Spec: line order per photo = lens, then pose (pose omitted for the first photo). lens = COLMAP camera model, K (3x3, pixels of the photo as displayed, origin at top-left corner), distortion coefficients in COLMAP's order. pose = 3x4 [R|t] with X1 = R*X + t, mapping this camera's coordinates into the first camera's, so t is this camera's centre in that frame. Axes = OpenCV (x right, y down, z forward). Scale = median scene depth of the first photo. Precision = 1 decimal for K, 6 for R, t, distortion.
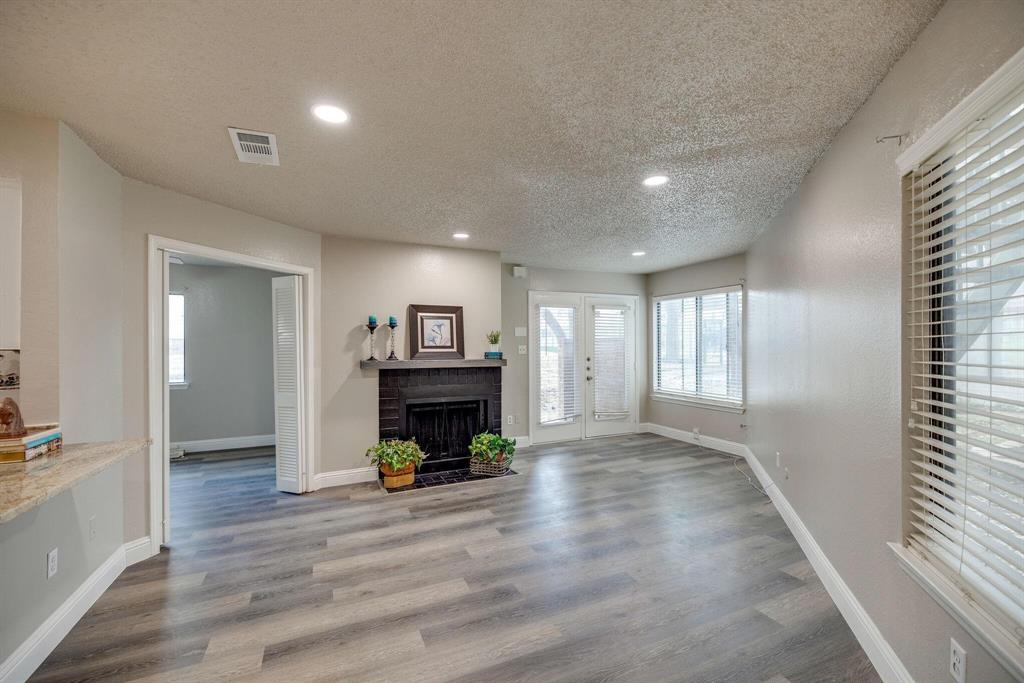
lens RADIAL K [[425.6, 0, 518.0], [0, 425.6, 342.8], [0, 0, 1]] dist [0.000302, 0.000365]
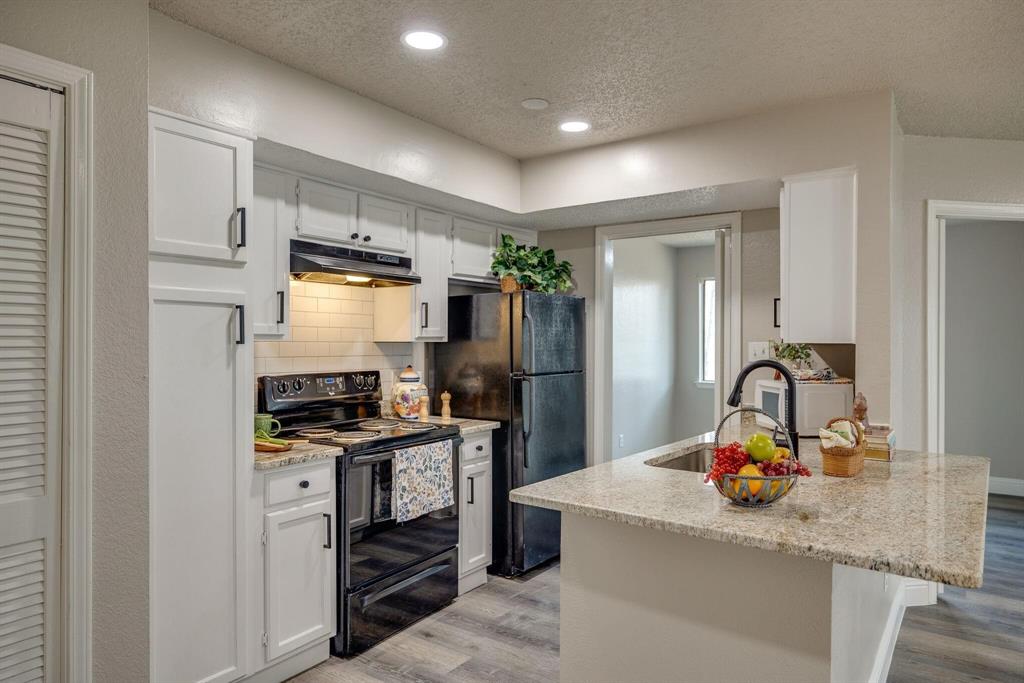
lens RADIAL K [[652.1, 0, 521.9], [0, 652.1, 342.0], [0, 0, 1]] dist [0.003333, -0.006879]
pose [[0.495035, 0.010842, -0.868805, -0.116491], [-0.001512, 0.999931, 0.011617, -0.001503], [0.868871, -0.004438, 0.495018, -0.165432]]
